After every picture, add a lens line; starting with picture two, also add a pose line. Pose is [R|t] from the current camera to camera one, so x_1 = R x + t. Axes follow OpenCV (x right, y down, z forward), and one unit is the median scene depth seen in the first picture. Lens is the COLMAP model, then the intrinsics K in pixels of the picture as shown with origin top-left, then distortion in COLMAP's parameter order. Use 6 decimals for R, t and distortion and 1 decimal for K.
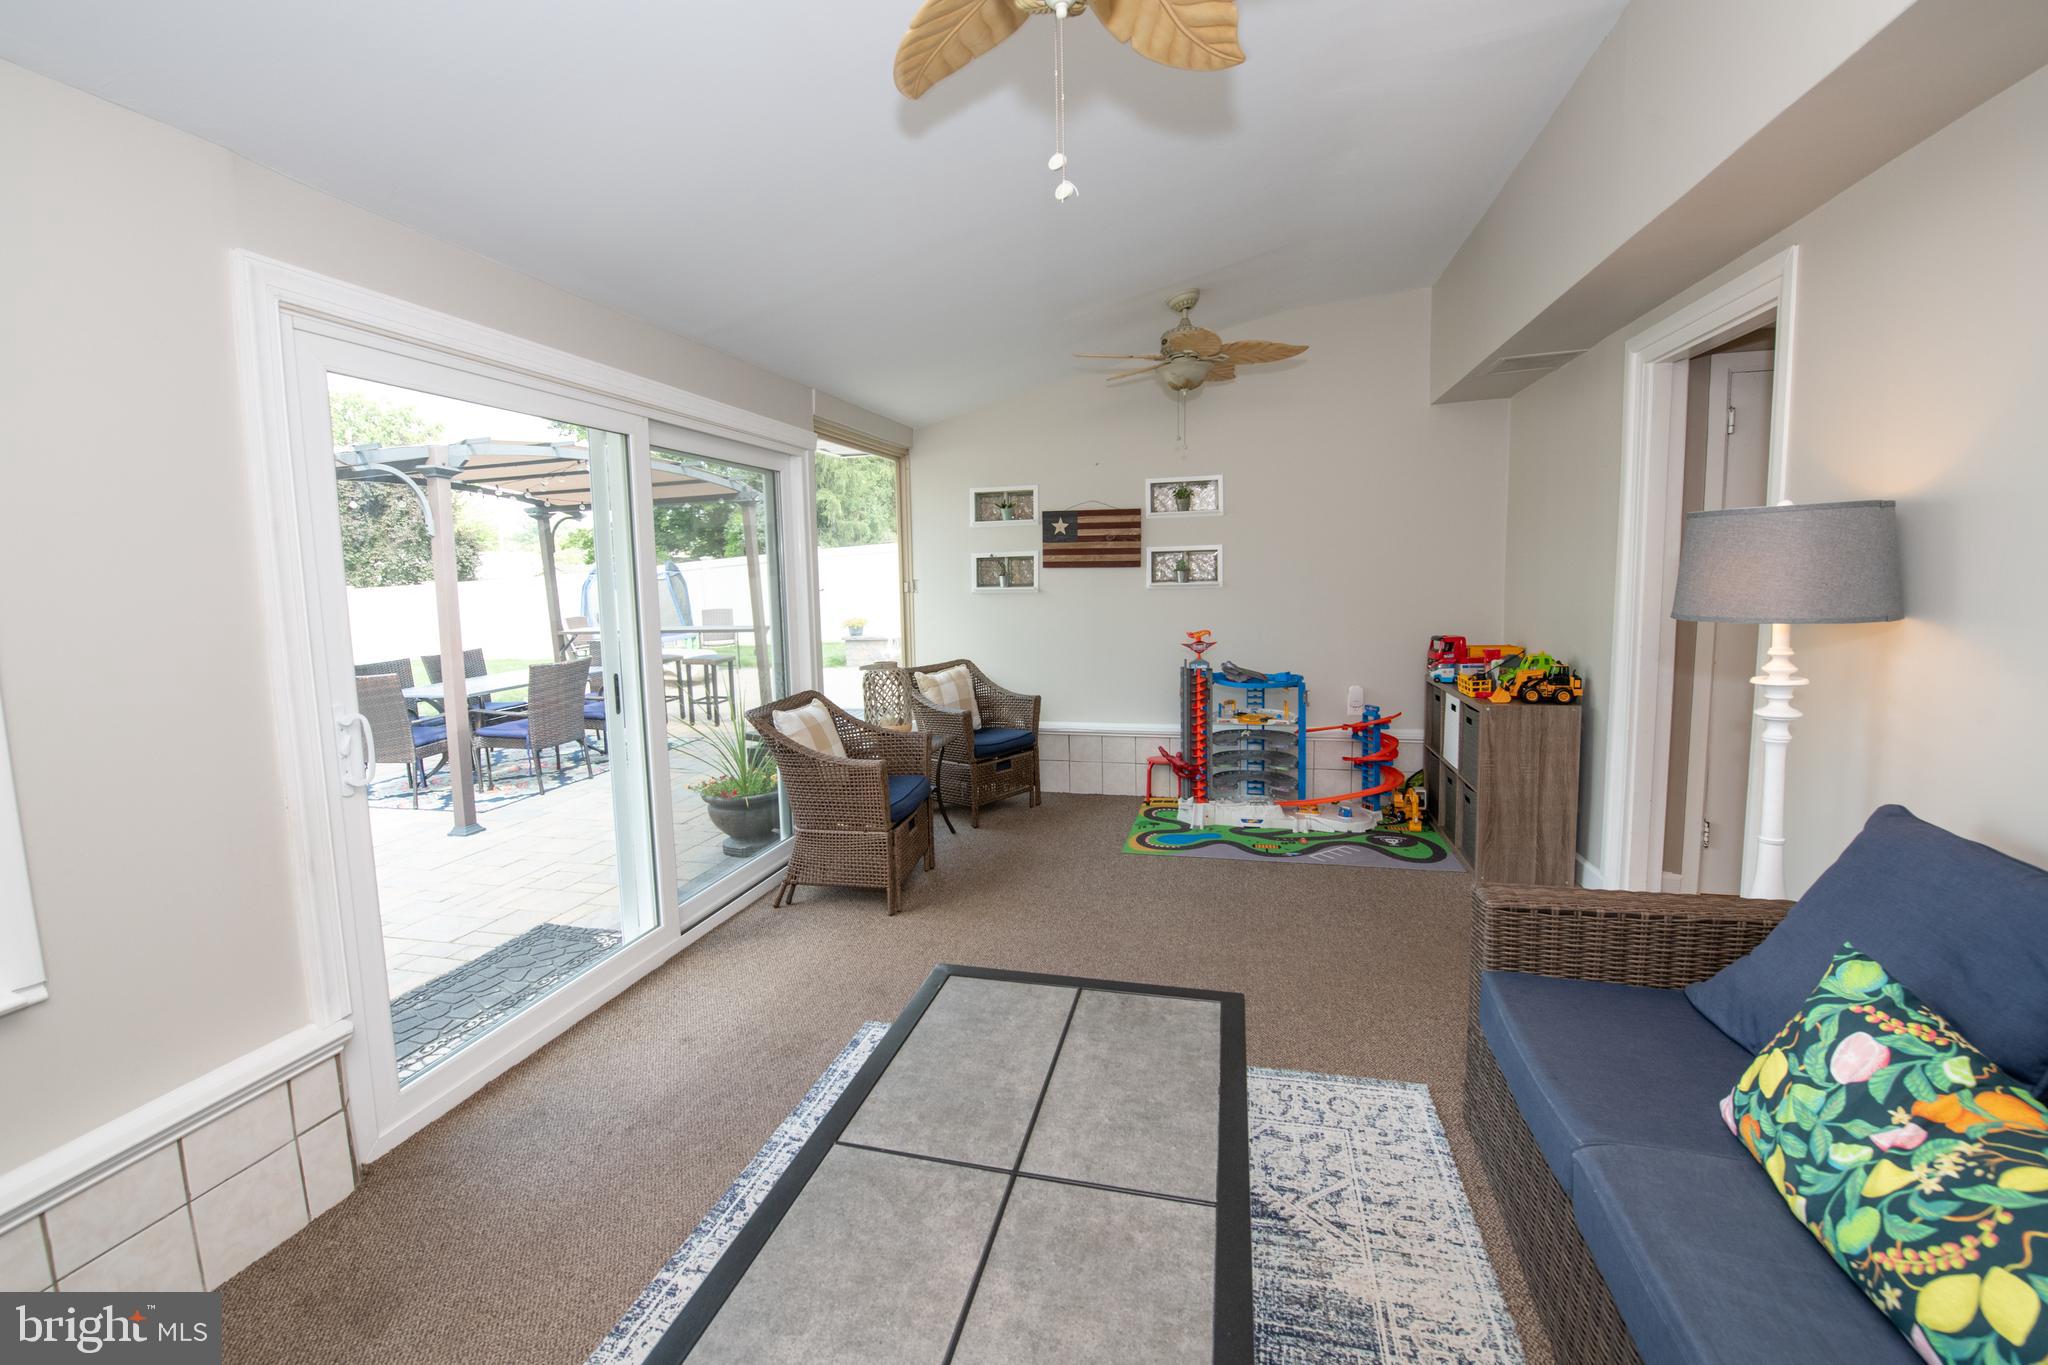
lens RADIAL K [[854.6, 0, 1034.2], [0, 854.6, 667.7], [0, 0, 1]] dist [-0.015661, -0.003129]
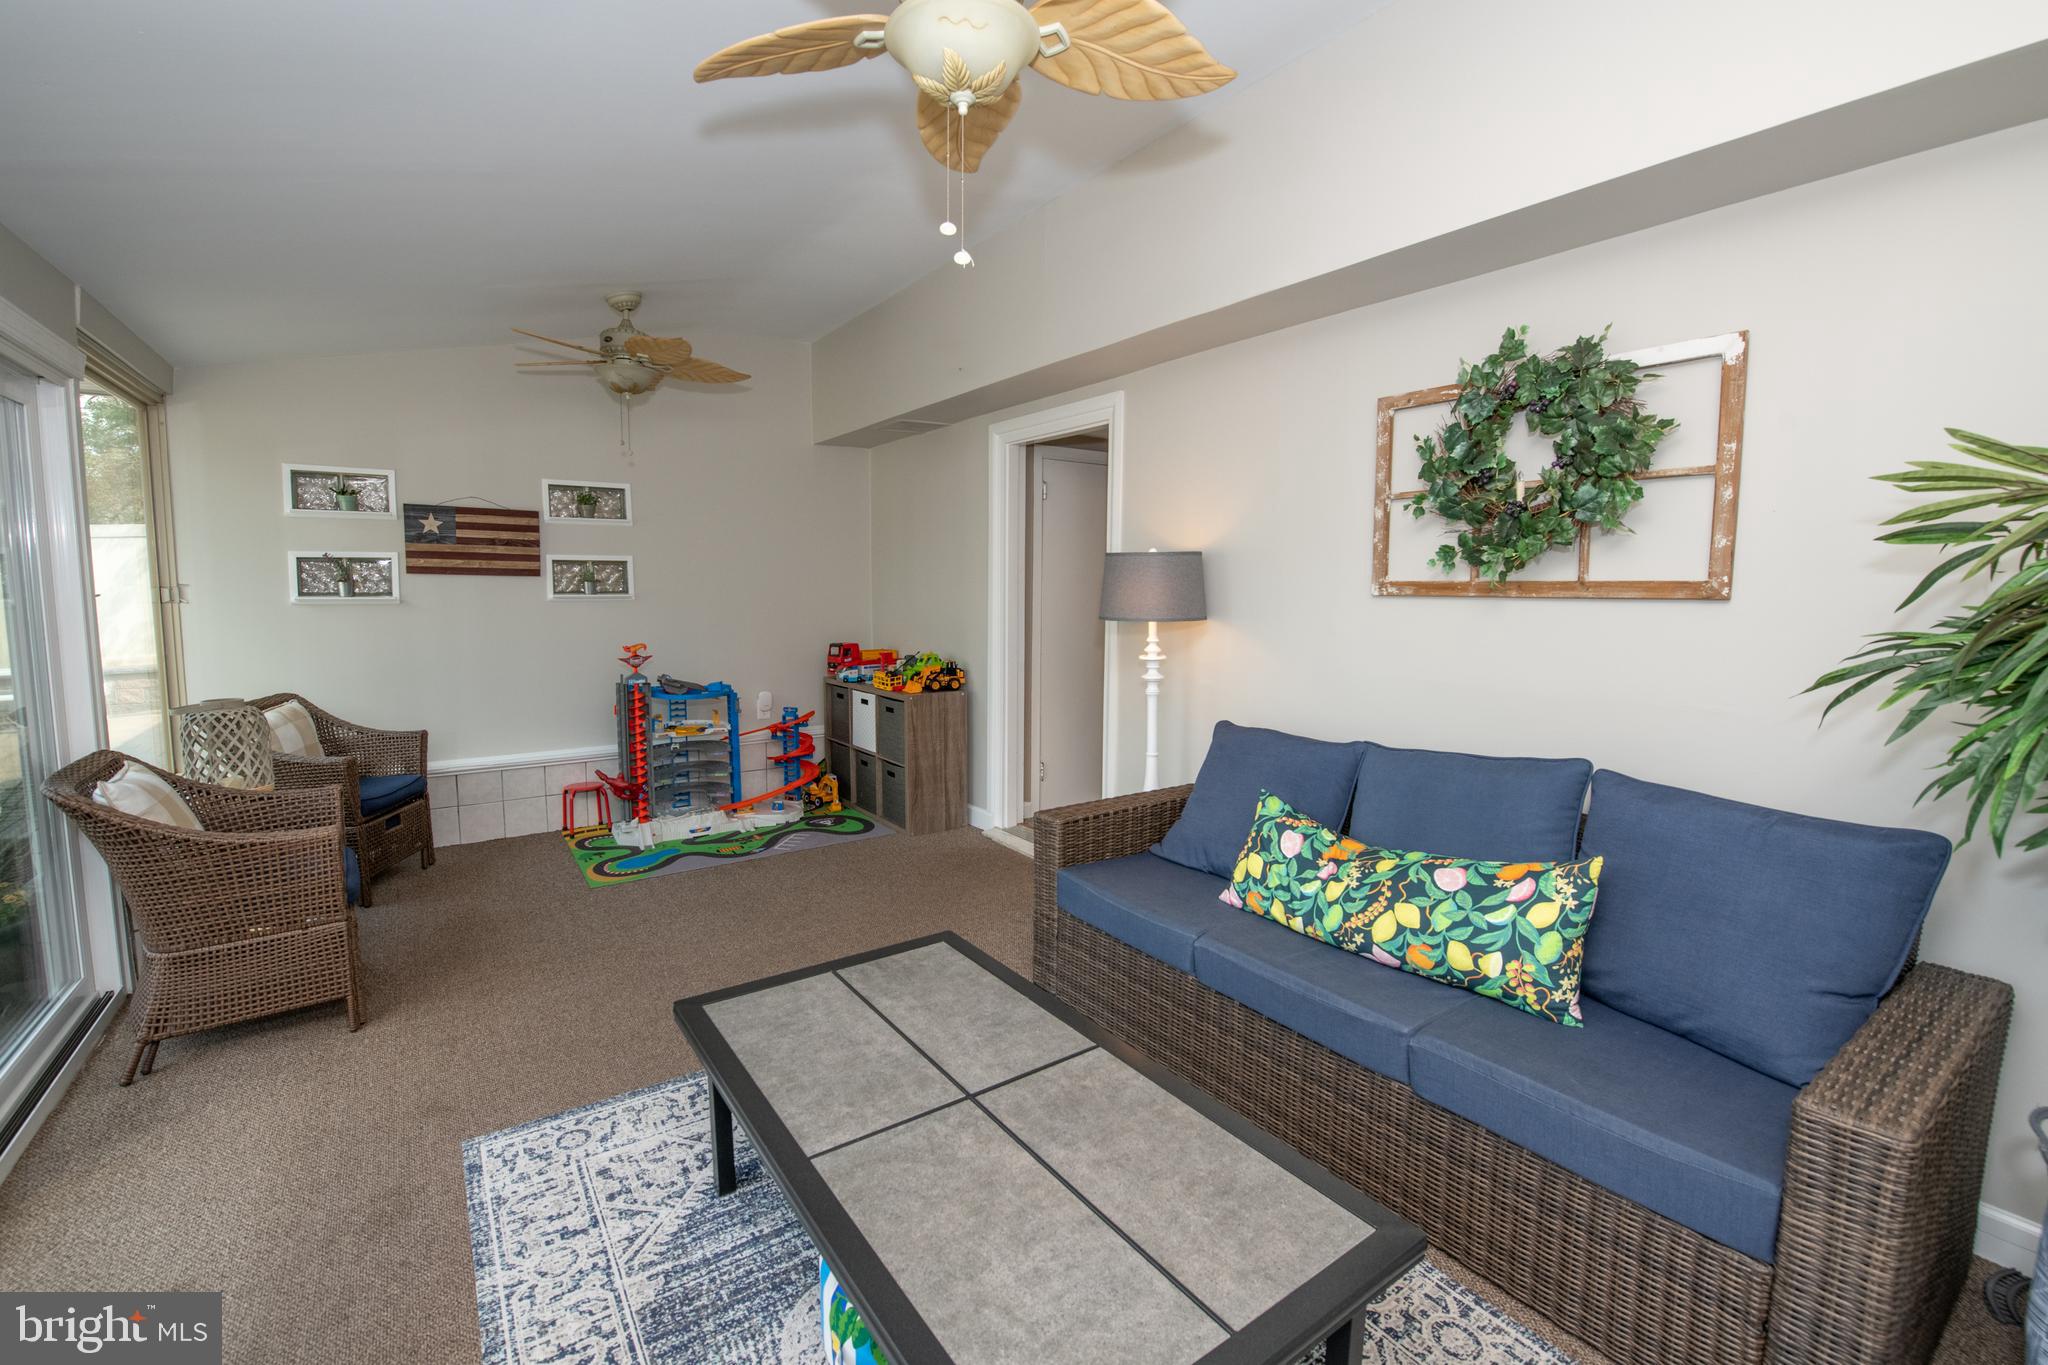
lens RADIAL K [[841.0, 0, 1019.6], [0, 841.0, 674.8], [0, 0, 1]] dist [-0.017044, -0.000323]
pose [[0.651731, -0.054495, 0.756490, -0.266149], [0.063437, 0.997837, 0.017229, 0.002580], [-0.755792, 0.036761, 0.653779, 0.060886]]
